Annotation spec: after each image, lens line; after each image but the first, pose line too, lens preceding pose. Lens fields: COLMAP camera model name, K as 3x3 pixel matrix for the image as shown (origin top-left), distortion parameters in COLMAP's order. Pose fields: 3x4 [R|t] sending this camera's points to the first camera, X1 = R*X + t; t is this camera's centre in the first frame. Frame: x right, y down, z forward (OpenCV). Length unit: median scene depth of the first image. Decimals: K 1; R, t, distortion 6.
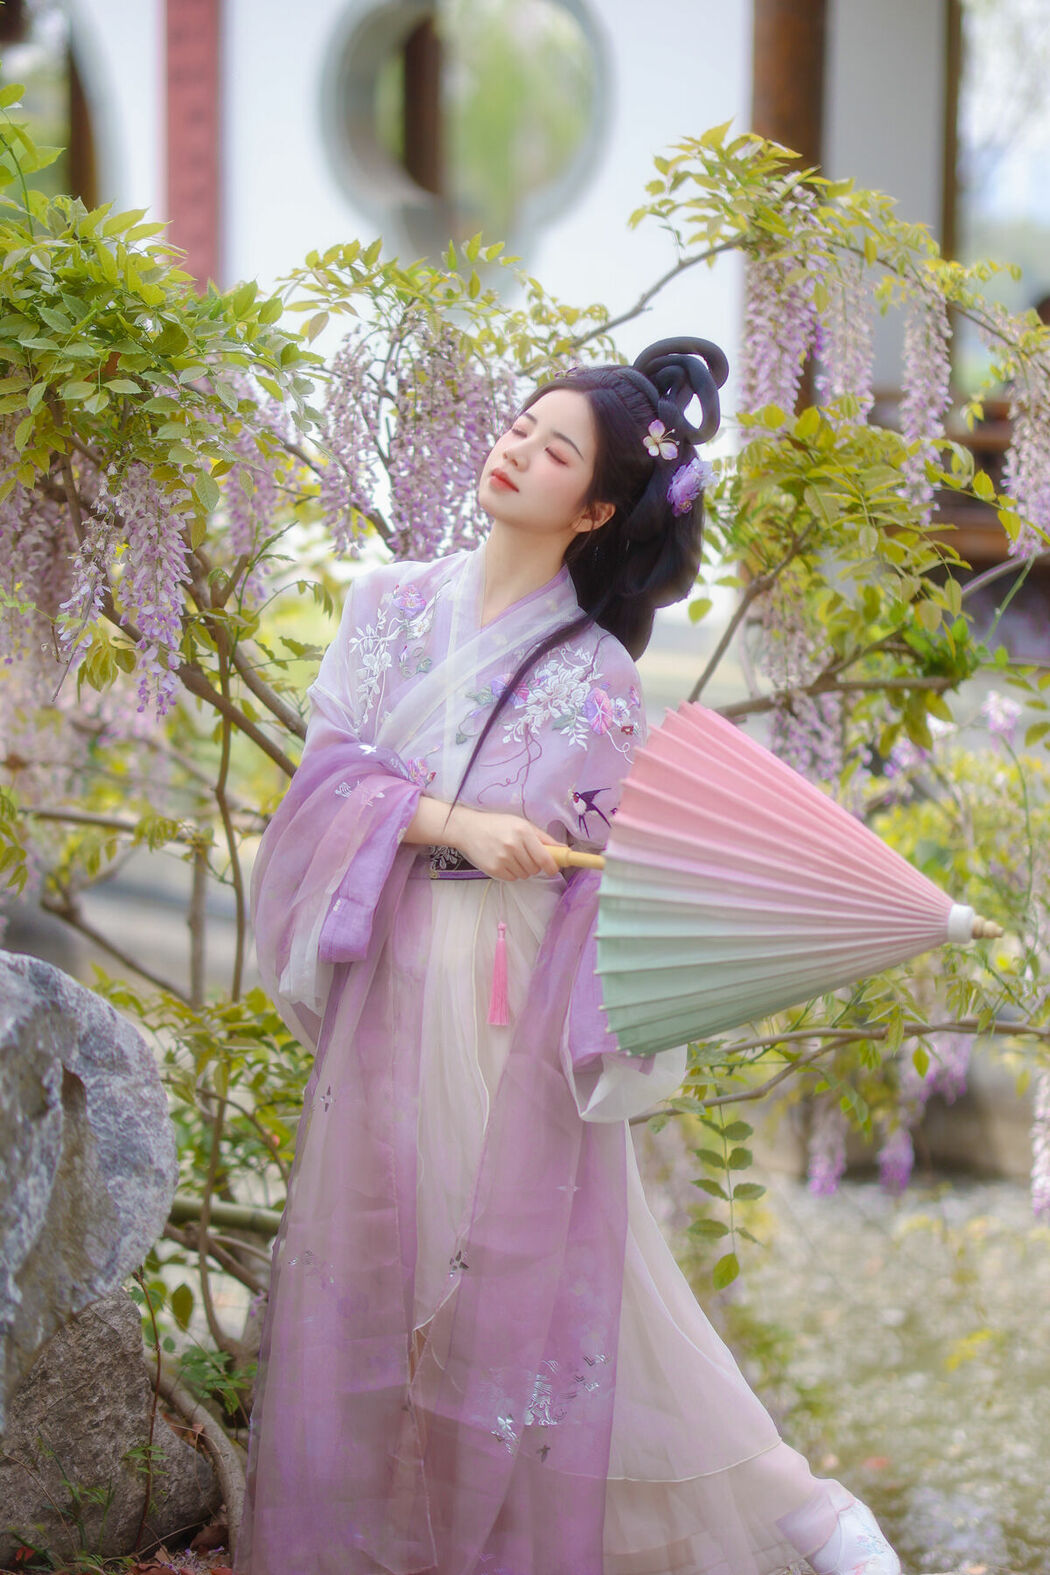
lens RADIAL K [[3759.0, 0, 516.5], [0, 3759.0, 777.4], [0, 0, 1]] dist [0.116200, -0.713872]
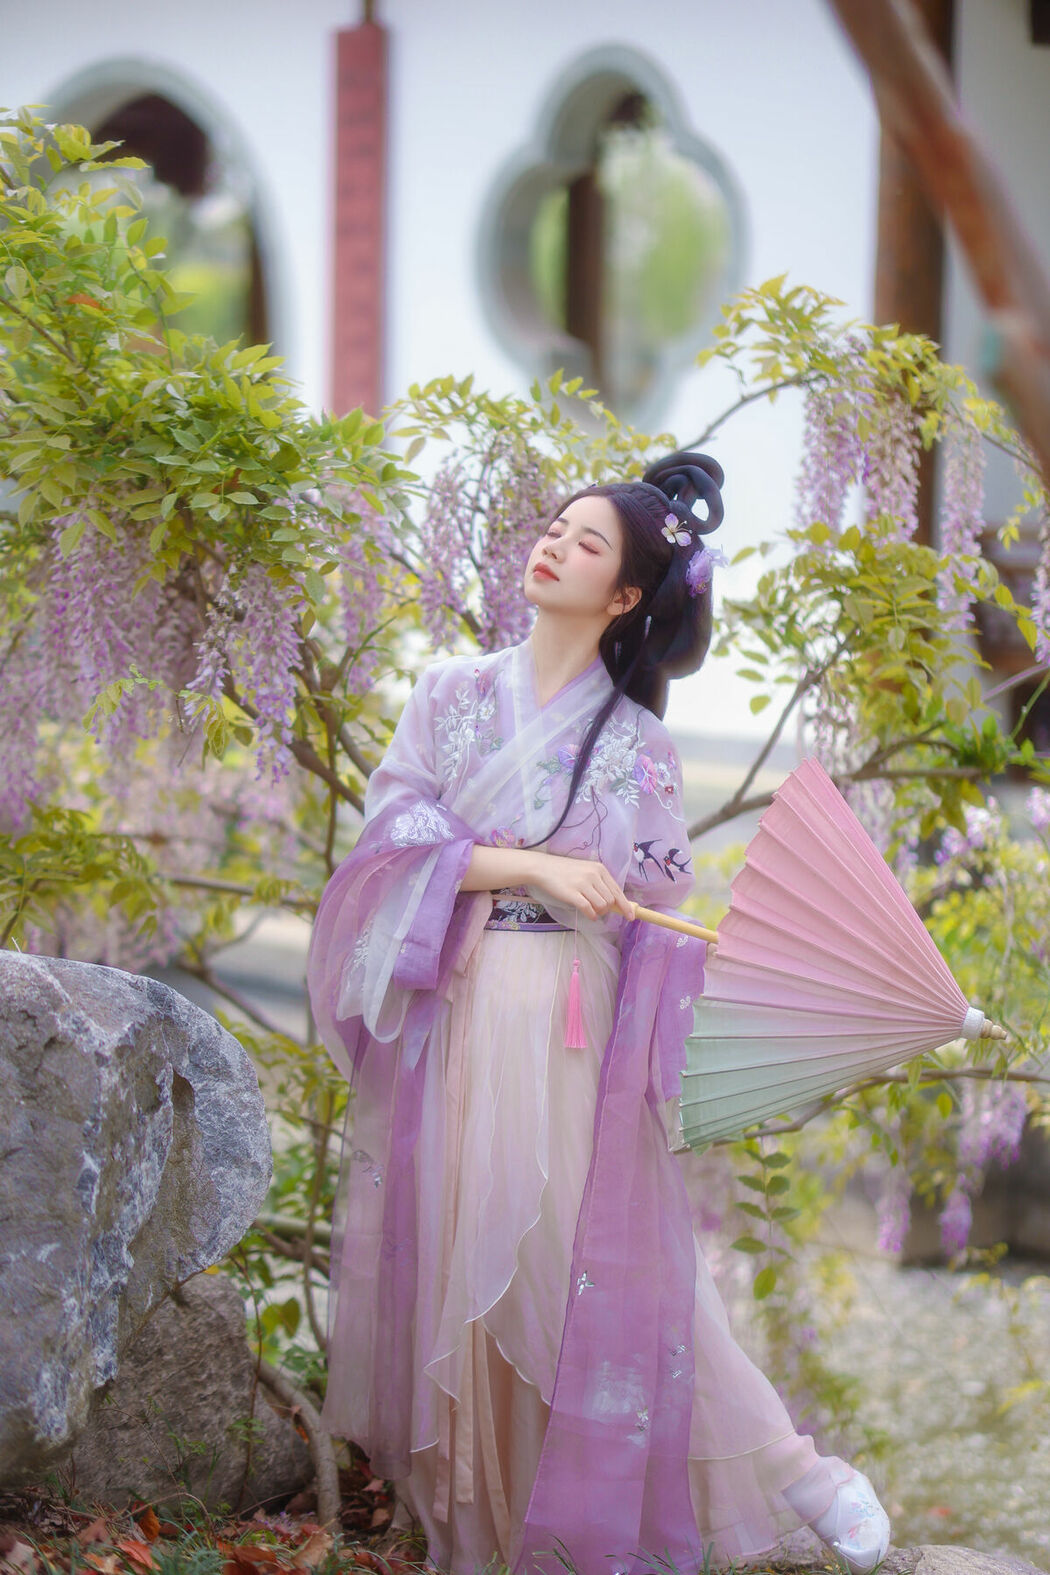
lens RADIAL K [[3759.0, 0, 516.5], [0, 3759.0, 777.4], [0, 0, 1]] dist [0.116200, -0.713872]
pose [[0.998674, 0.014096, -0.049512, 0.036967], [-0.016029, 0.999115, -0.038876, 0.025358], [0.048920, 0.039618, 0.998017, -0.145706]]
